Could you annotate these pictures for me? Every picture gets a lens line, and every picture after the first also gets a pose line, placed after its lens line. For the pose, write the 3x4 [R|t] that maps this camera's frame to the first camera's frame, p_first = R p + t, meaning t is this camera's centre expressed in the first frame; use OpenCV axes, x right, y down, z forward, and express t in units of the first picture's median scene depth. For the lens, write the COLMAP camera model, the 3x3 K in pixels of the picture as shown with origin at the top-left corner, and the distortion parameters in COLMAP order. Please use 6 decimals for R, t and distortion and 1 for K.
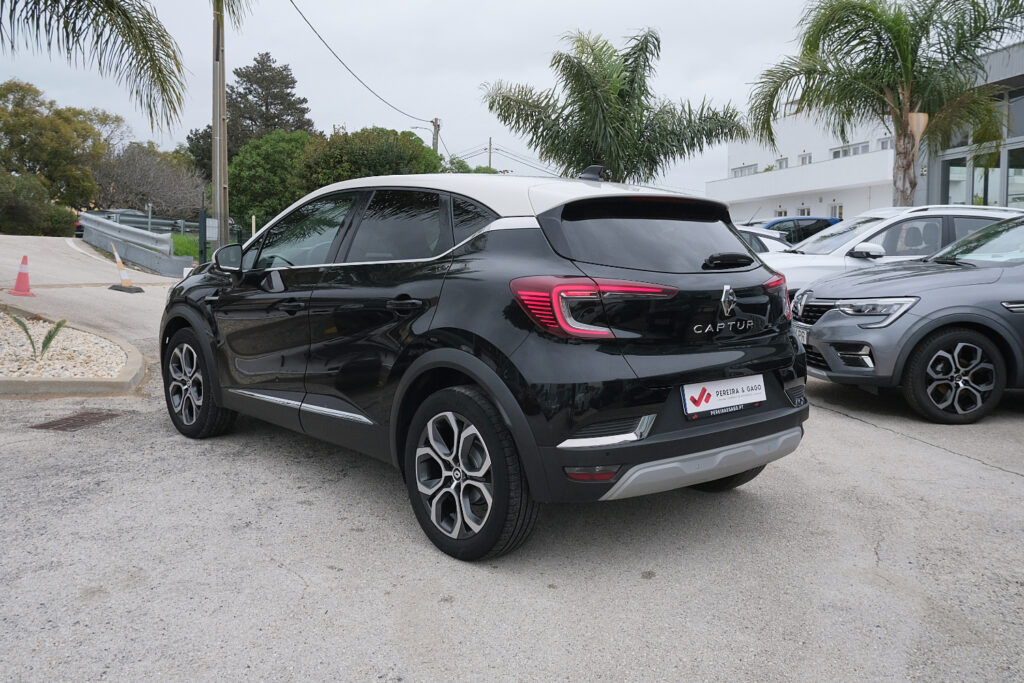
lens RADIAL K [[913.5, 0, 511.7], [0, 913.5, 347.4], [0, 0, 1]] dist [-0.001910, -0.019932]
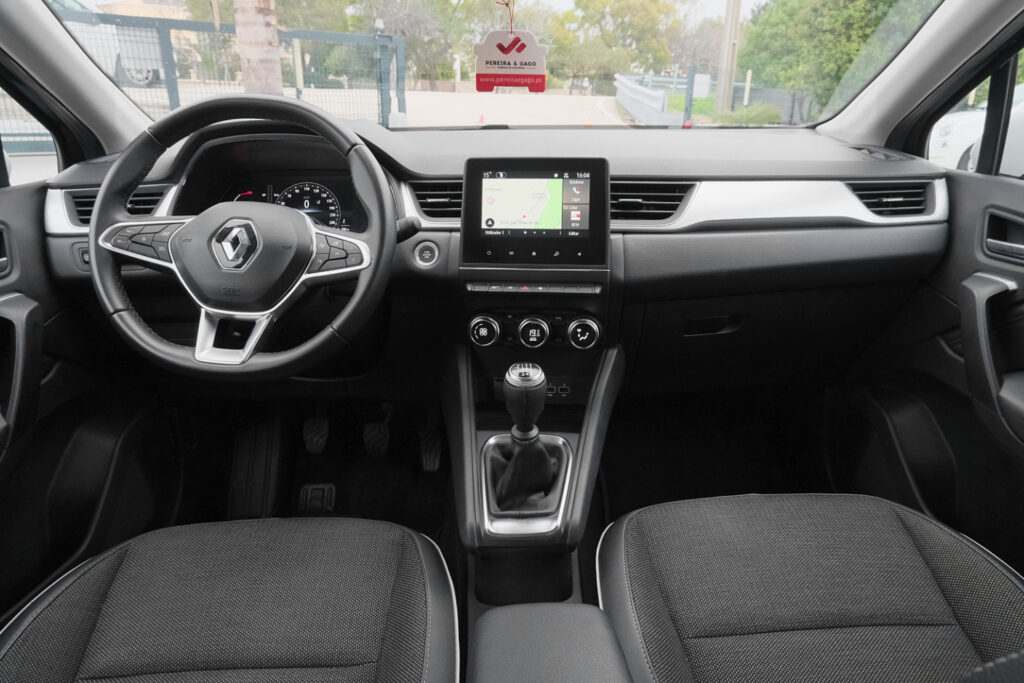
lens RADIAL K [[666.1, 0, 507.1], [0, 666.1, 346.2], [0, 0, 1]] dist [0.012276, -0.006948]
pose [[0.795283, 0.203613, -0.571022, -0.018807], [-0.062437, 0.964412, 0.256927, -0.028399], [0.603014, -0.168677, 0.779693, 0.251022]]
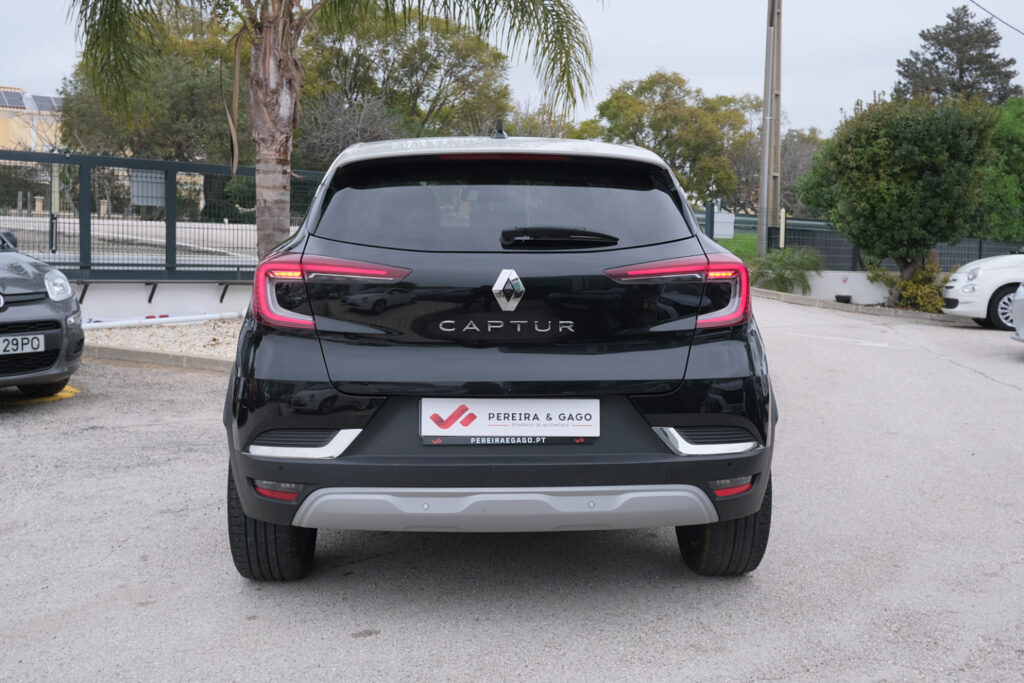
lens RADIAL K [[1089.8, 0, 491.8], [0, 1089.8, 382.9], [0, 0, 1]] dist [0.005044, 0.000000]
pose [[0.791518, 0.077802, -0.606173, 0.138065], [-0.071196, 0.996849, 0.034979, -0.001292], [0.606984, 0.015471, 0.794563, 0.054900]]
